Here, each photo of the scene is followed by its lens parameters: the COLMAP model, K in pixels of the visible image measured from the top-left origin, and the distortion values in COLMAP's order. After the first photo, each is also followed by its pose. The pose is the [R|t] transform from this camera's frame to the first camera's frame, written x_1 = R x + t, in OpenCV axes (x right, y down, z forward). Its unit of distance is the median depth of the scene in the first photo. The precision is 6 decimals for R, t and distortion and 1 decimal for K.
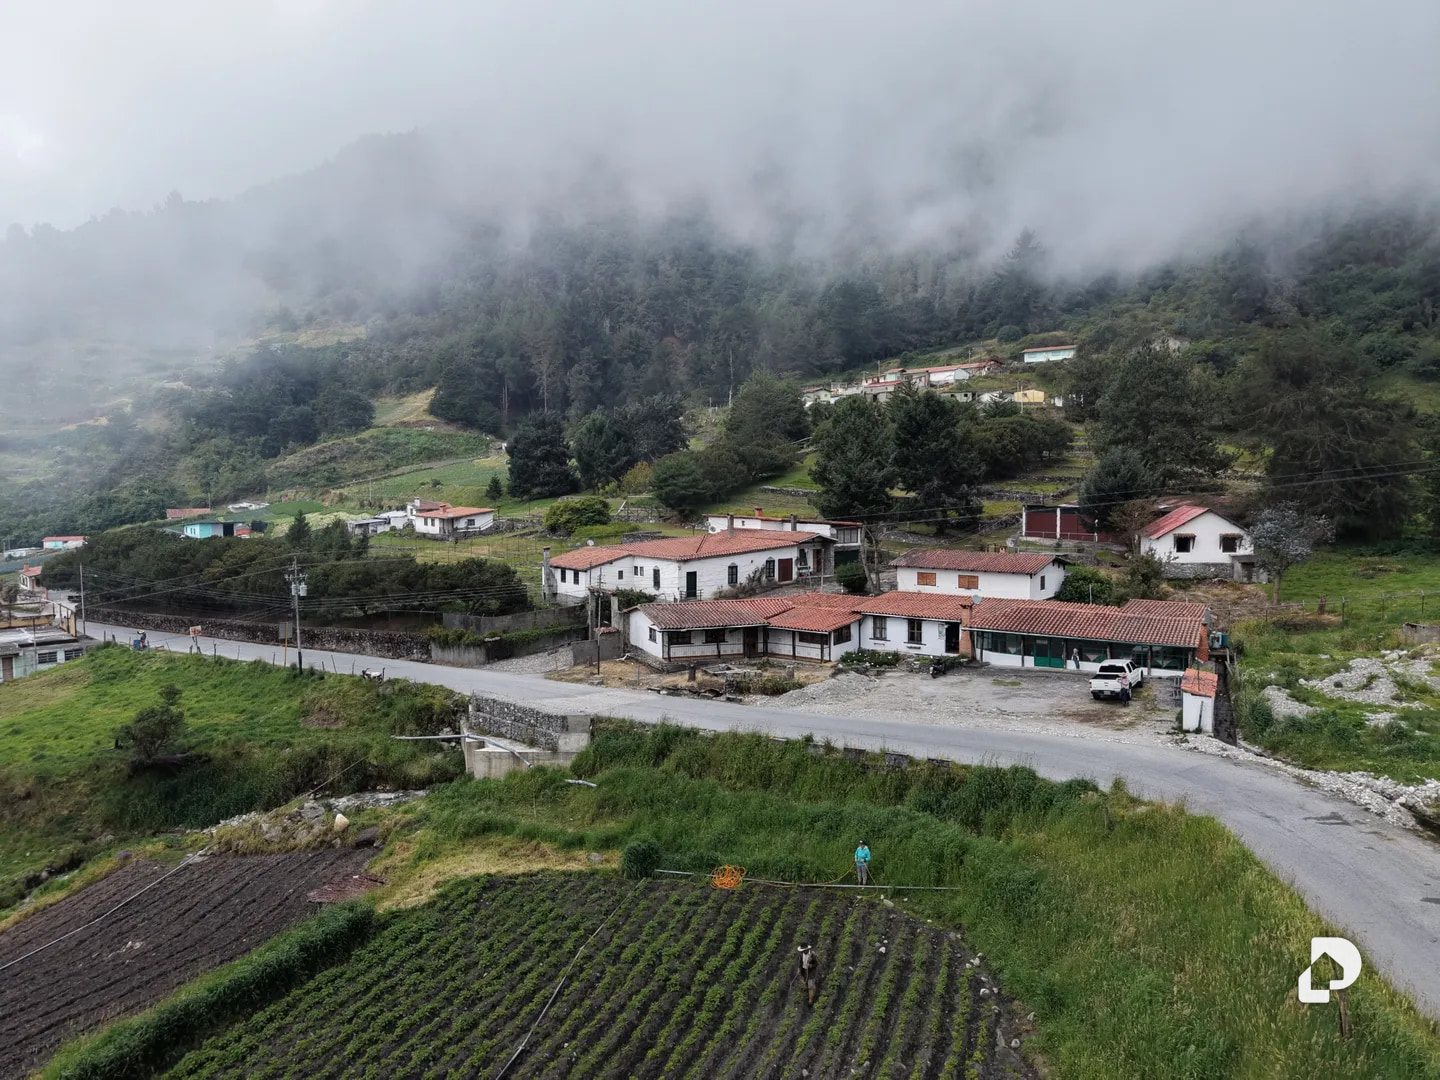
lens RADIAL K [[969.3, 0, 720.0], [0, 969.3, 540.0], [0, 0, 1]] dist [0.030923, -0.041181]
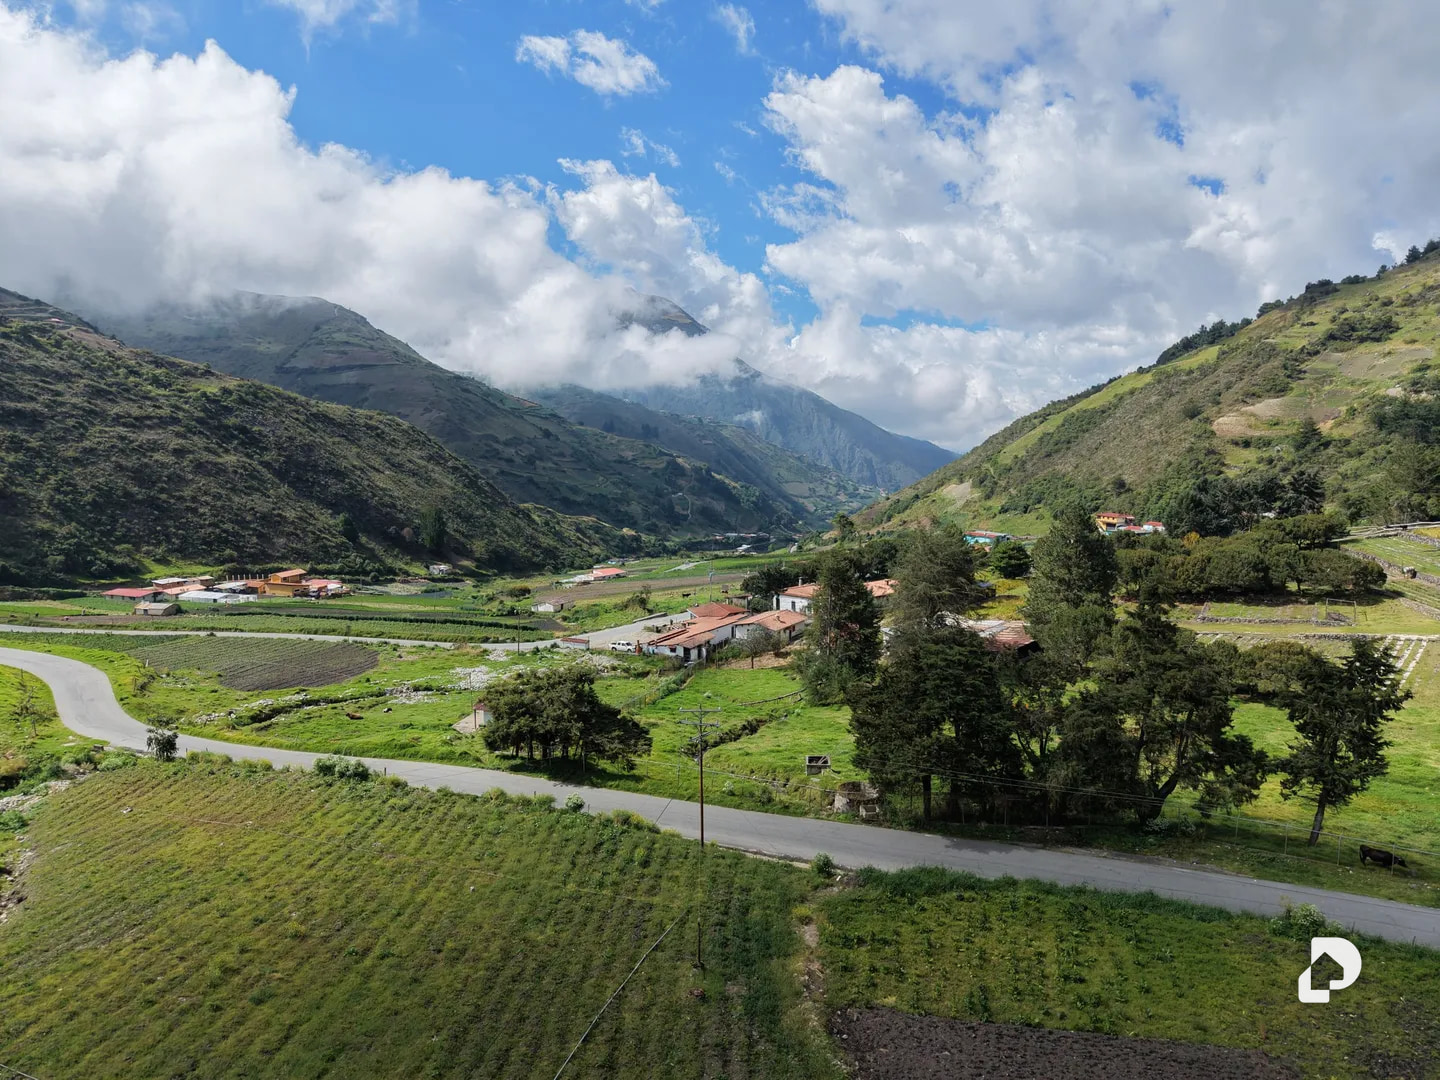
lens RADIAL K [[969.3, 0, 720.0], [0, 969.3, 540.0], [0, 0, 1]] dist [0.030923, -0.041181]
pose [[0.081463, 0.146686, -0.985823, 1.670790], [-0.066648, 0.987698, 0.141457, -0.325238], [0.994445, 0.054180, 0.090237, 0.489293]]
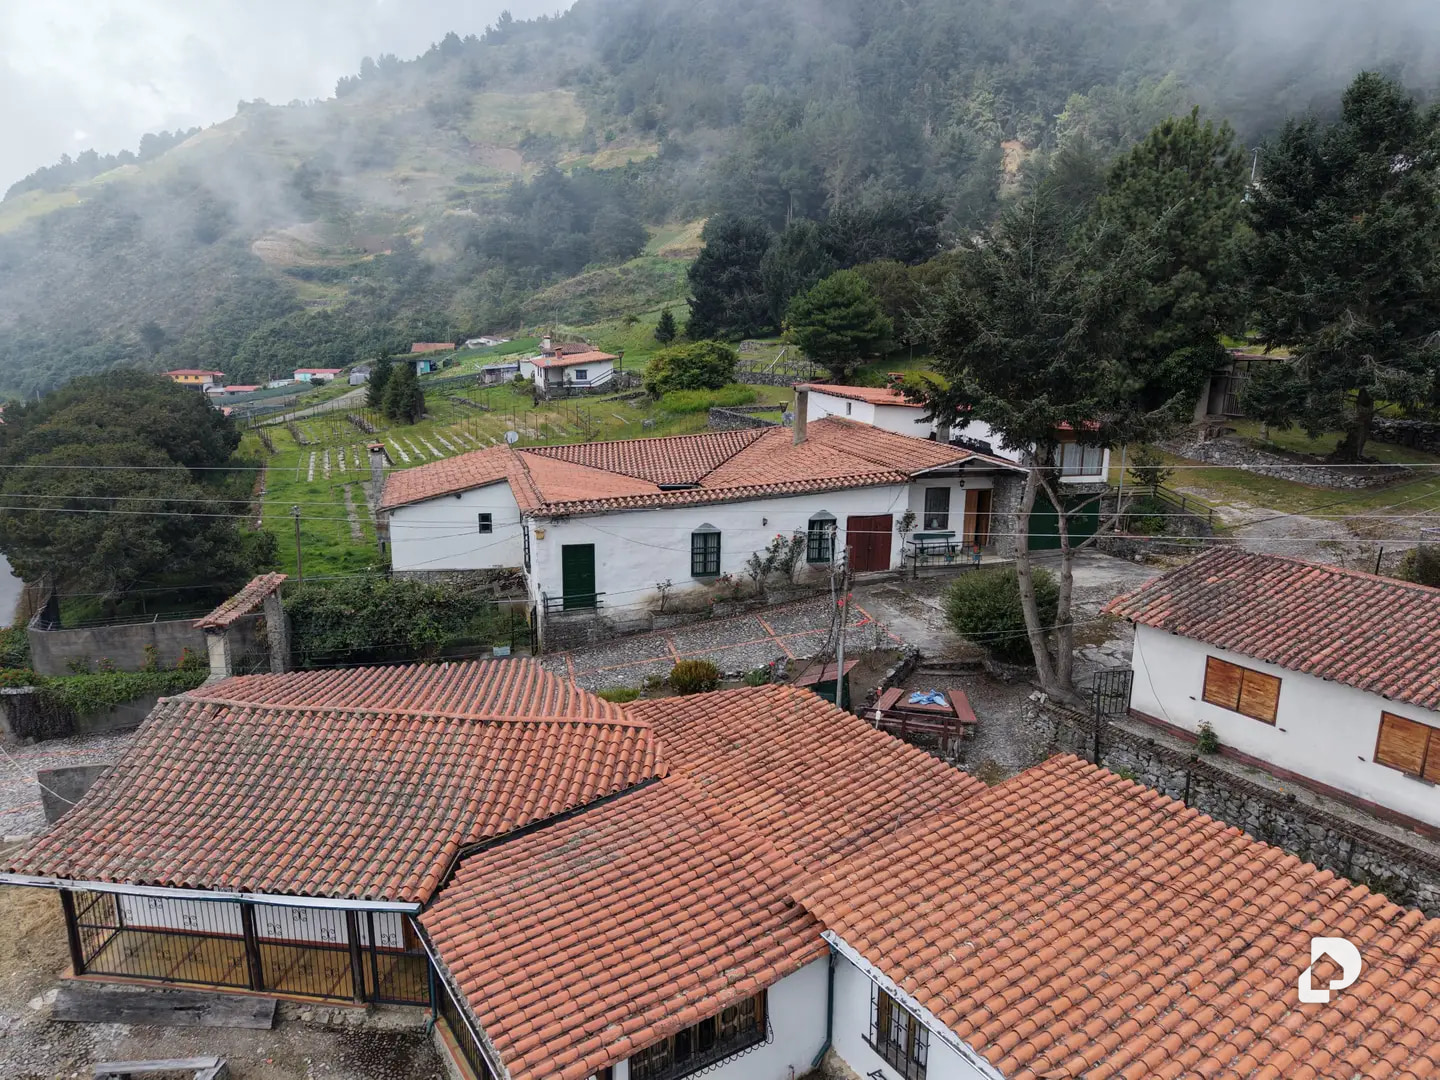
lens RADIAL K [[969.3, 0, 720.0], [0, 969.3, 540.0], [0, 0, 1]] dist [0.030923, -0.041181]
pose [[0.936399, 0.094771, -0.337898, 0.116856], [-0.040403, 0.985557, 0.164454, -0.026522], [0.348603, -0.140343, 0.926704, 0.501789]]
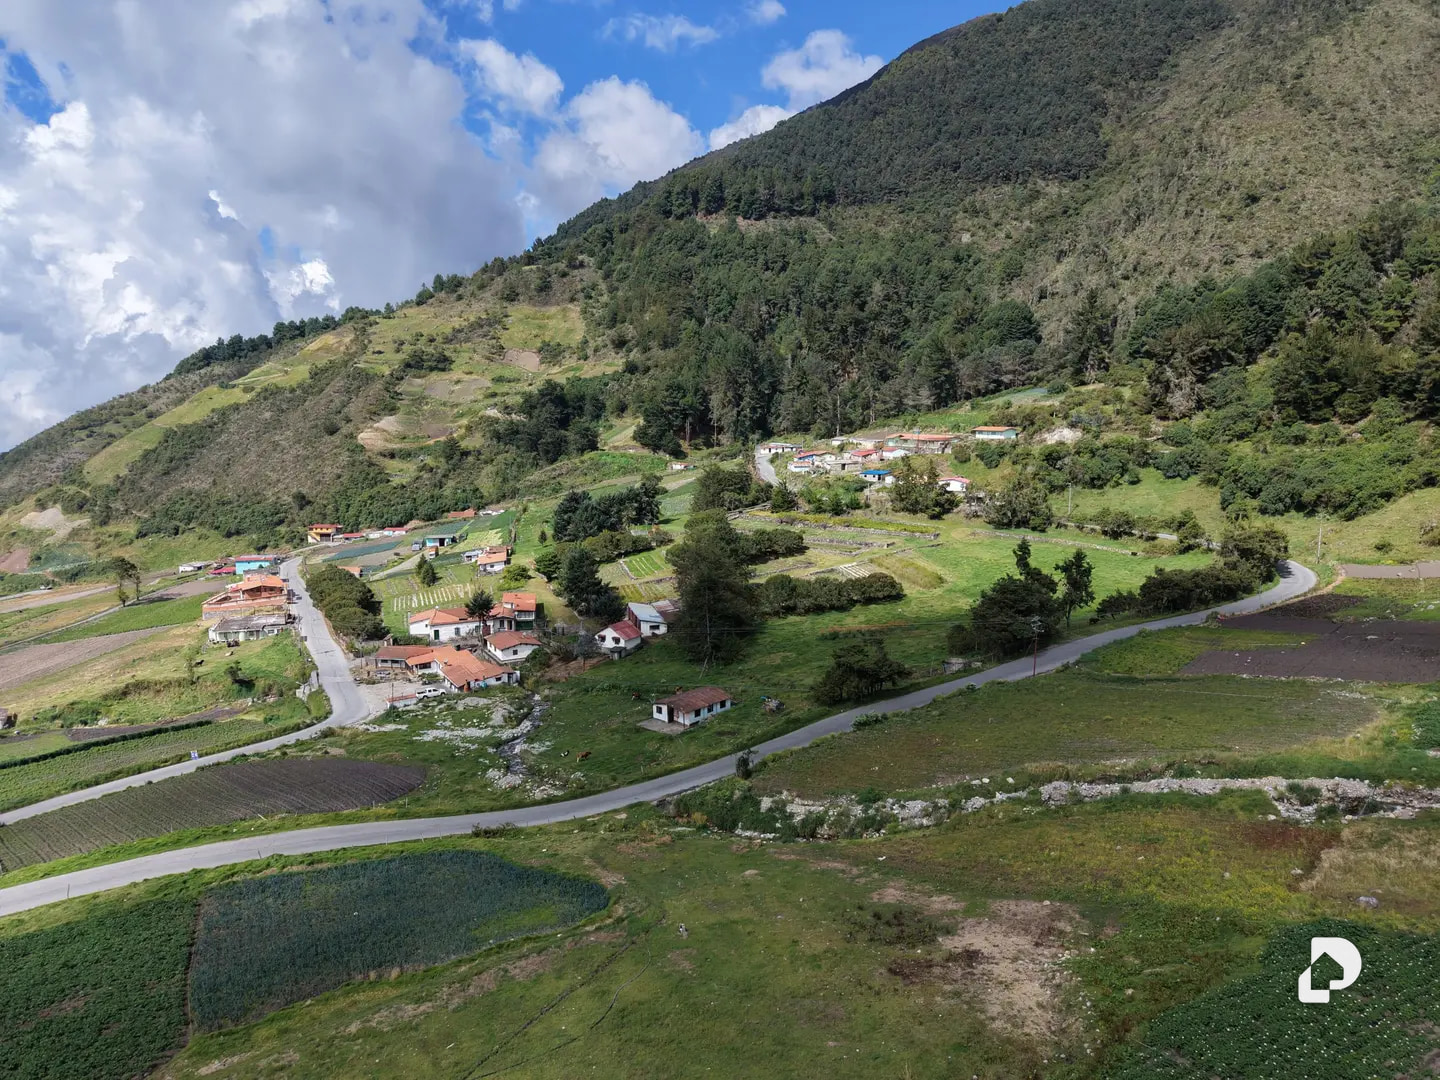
lens RADIAL K [[968.8, 0, 720.0], [0, 968.8, 540.0], [0, 0, 1]] dist [0.130912, -0.267713]
pose [[0.911311, 0.069042, -0.405889, 1.299977], [-0.037881, 0.995718, 0.084323, -0.347410], [0.409972, -0.061469, 0.910024, -0.806800]]
